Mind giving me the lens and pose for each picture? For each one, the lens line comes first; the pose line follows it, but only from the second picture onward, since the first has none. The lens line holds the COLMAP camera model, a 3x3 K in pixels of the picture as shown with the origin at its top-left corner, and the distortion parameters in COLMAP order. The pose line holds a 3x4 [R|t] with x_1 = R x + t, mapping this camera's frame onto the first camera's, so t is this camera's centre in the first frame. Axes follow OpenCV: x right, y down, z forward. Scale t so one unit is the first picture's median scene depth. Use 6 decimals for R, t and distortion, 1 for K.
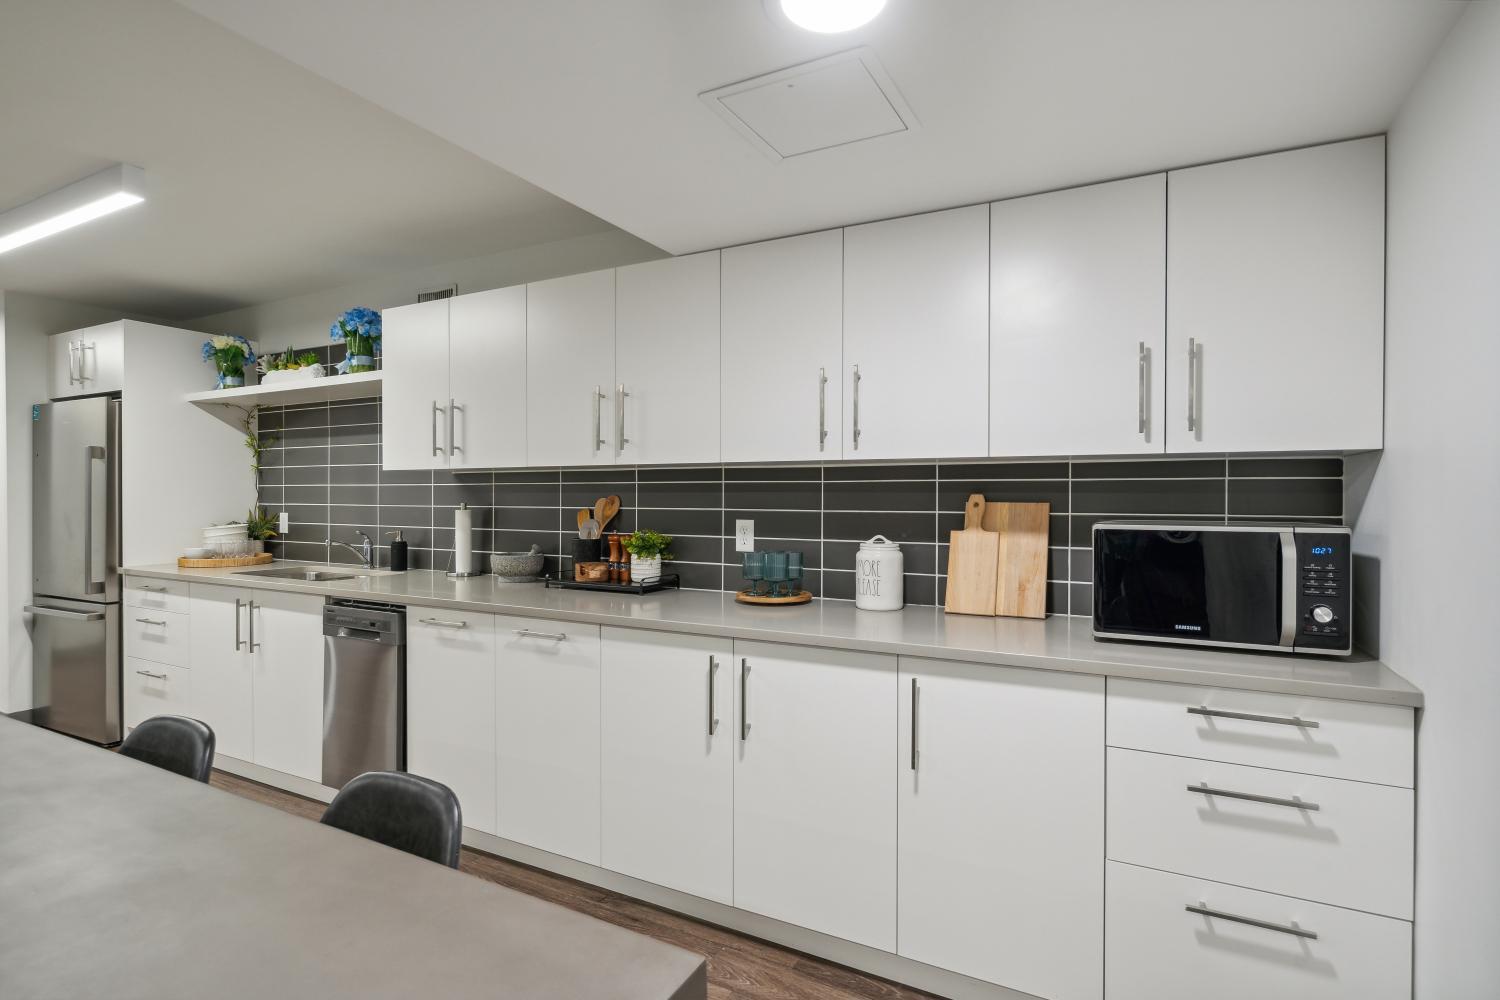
lens RADIAL K [[722.3, 0, 751.8], [0, 722.3, 496.5], [0, 0, 1]] dist [-0.000468, 0.000515]
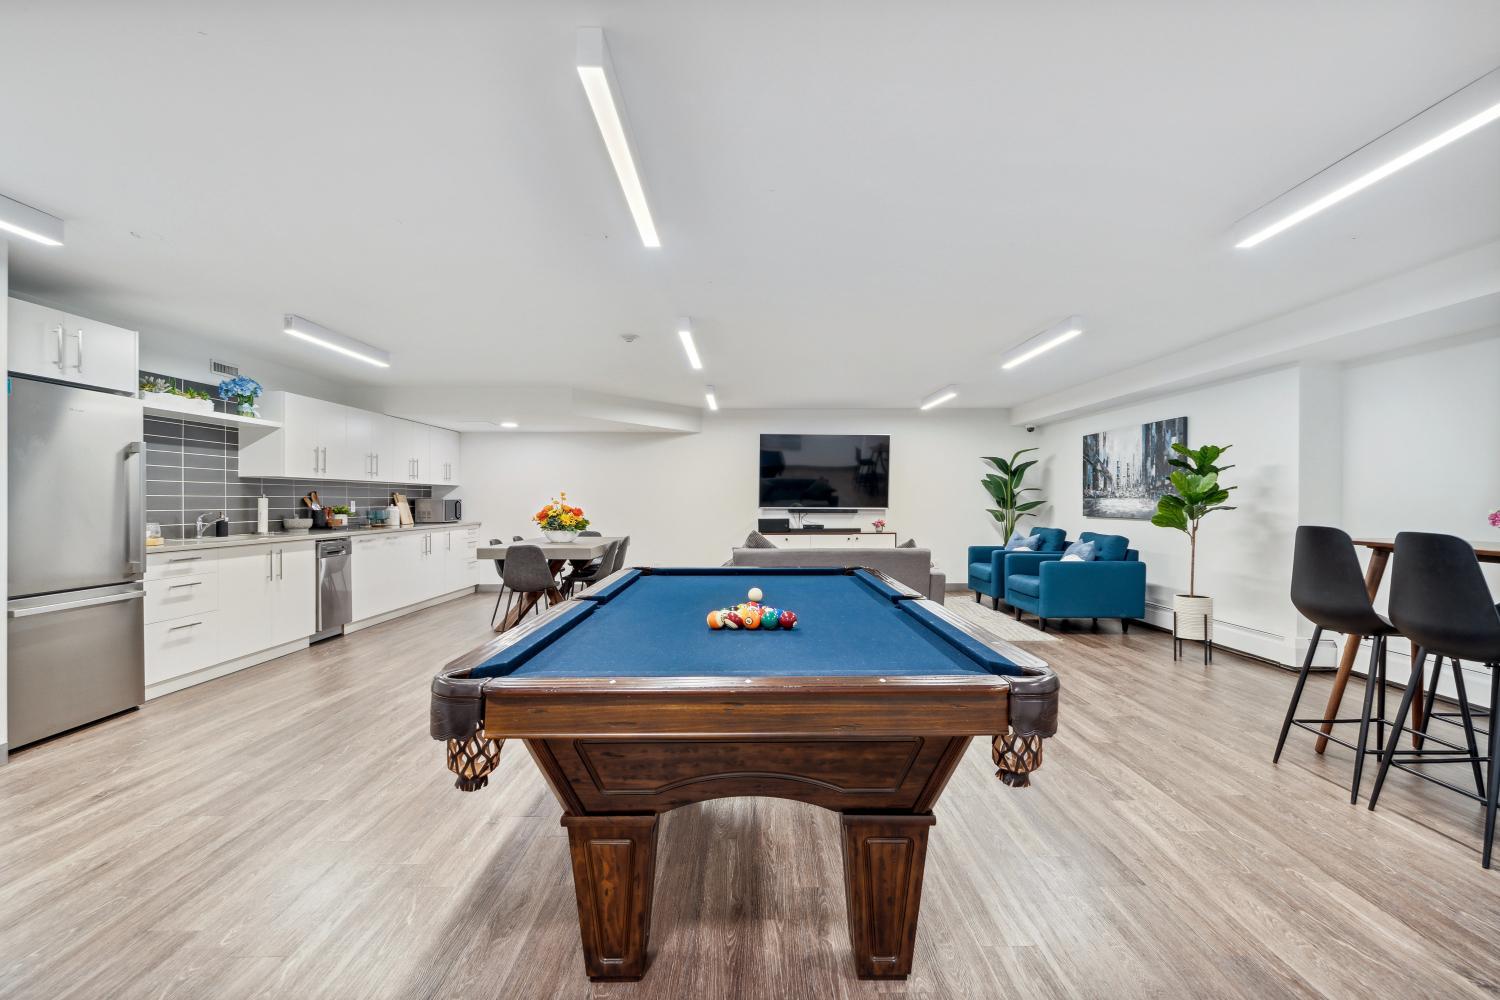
lens RADIAL K [[665.2, 0, 775.9], [0, 665.2, 502.2], [0, 0, 1]] dist [0.000953, 0.000135]
pose [[-0.489798, -0.001776, 0.871834, -2.904482], [0.008011, 0.999947, 0.006538, 0.032271], [-0.871799, 0.010186, -0.489758, 0.807613]]
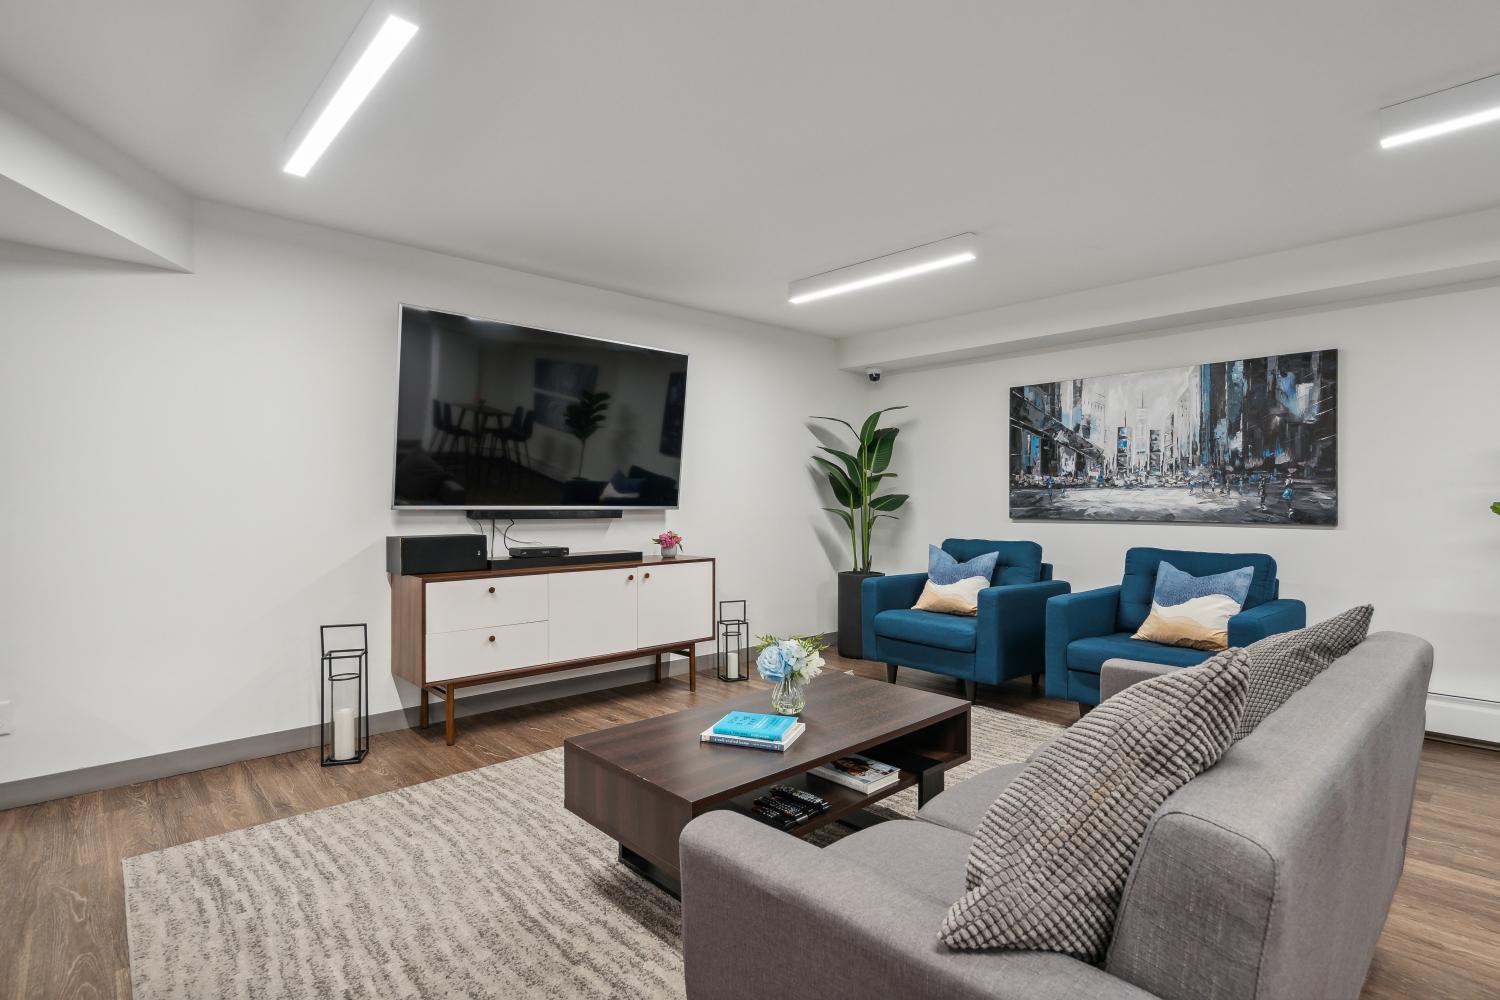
lens RADIAL K [[722.3, 0, 751.8], [0, 722.3, 496.5], [0, 0, 1]] dist [-0.000468, 0.000515]
pose [[-0.938931, 0.000521, 0.344104, -1.169101], [0.001346, 0.999997, 0.002159, 0.057287], [-0.344102, 0.002490, -0.938929, 0.307310]]
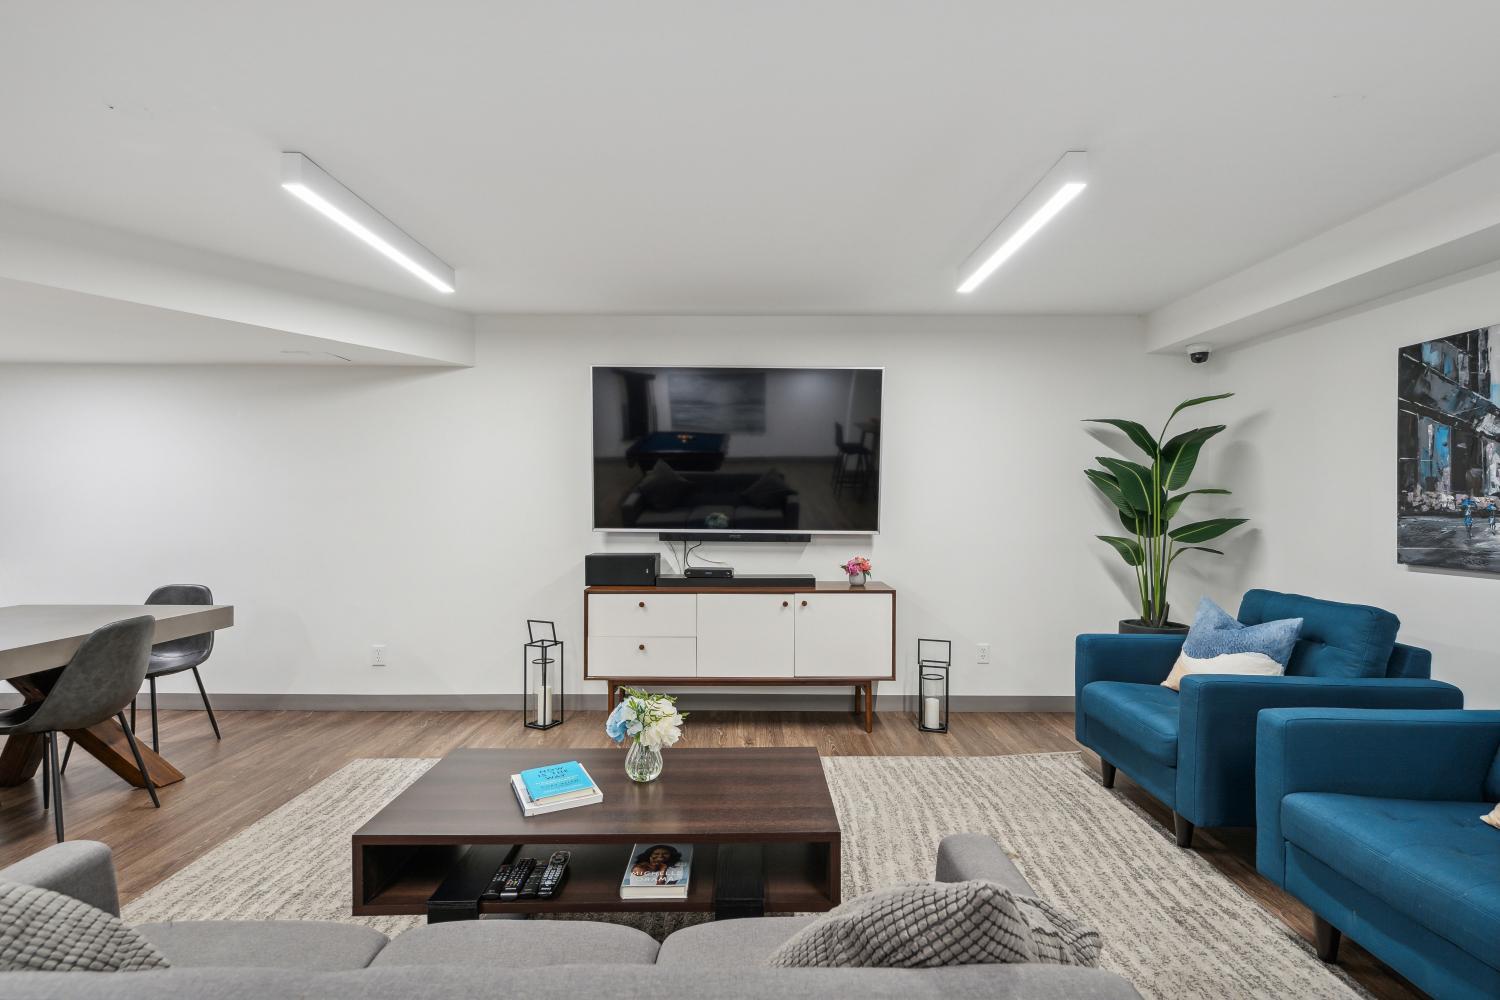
lens RADIAL K [[690.0, 0, 762.3], [0, 690.0, 500.6], [0, 0, 1]] dist [0.003175, 0.000540]
pose [[-0.469979, 0.001929, 0.882675, -1.625800], [0.003660, 0.999993, -0.000237, 0.017541], [-0.882670, 0.003120, -0.469983, -0.268973]]
